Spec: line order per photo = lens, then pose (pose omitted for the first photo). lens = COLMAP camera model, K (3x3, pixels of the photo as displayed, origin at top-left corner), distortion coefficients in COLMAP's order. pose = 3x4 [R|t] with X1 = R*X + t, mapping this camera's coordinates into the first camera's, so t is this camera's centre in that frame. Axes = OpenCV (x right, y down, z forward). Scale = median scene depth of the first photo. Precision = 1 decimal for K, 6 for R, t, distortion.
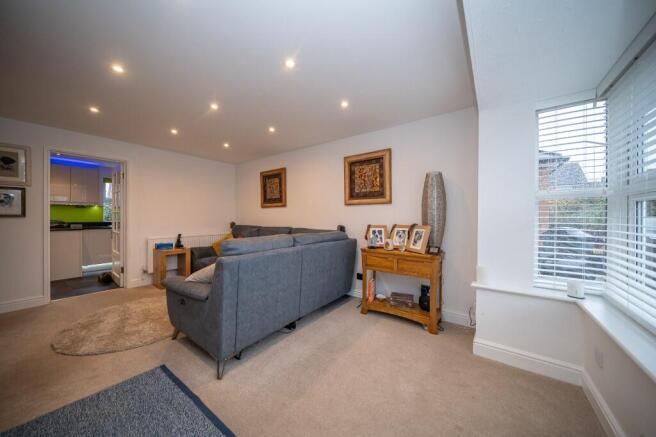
lens RADIAL K [[230.6, 0, 324.3], [0, 230.6, 221.4], [0, 0, 1]] dist [0.000037, -0.000025]
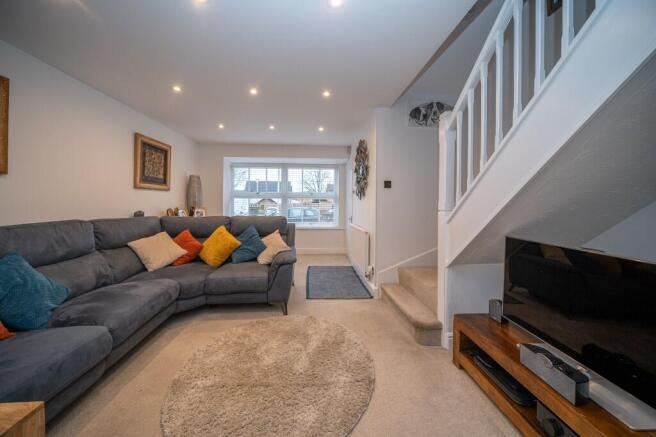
lens RADIAL K [[230.6, 0, 325.7], [0, 230.6, 199.1], [0, 0, 1]] dist [0.000037, -0.000025]
pose [[-0.654653, -0.011024, 0.755849, -1.097757], [-0.013904, 0.999900, 0.002540, -0.043924], [-0.755802, -0.008847, -0.654741, 1.083555]]
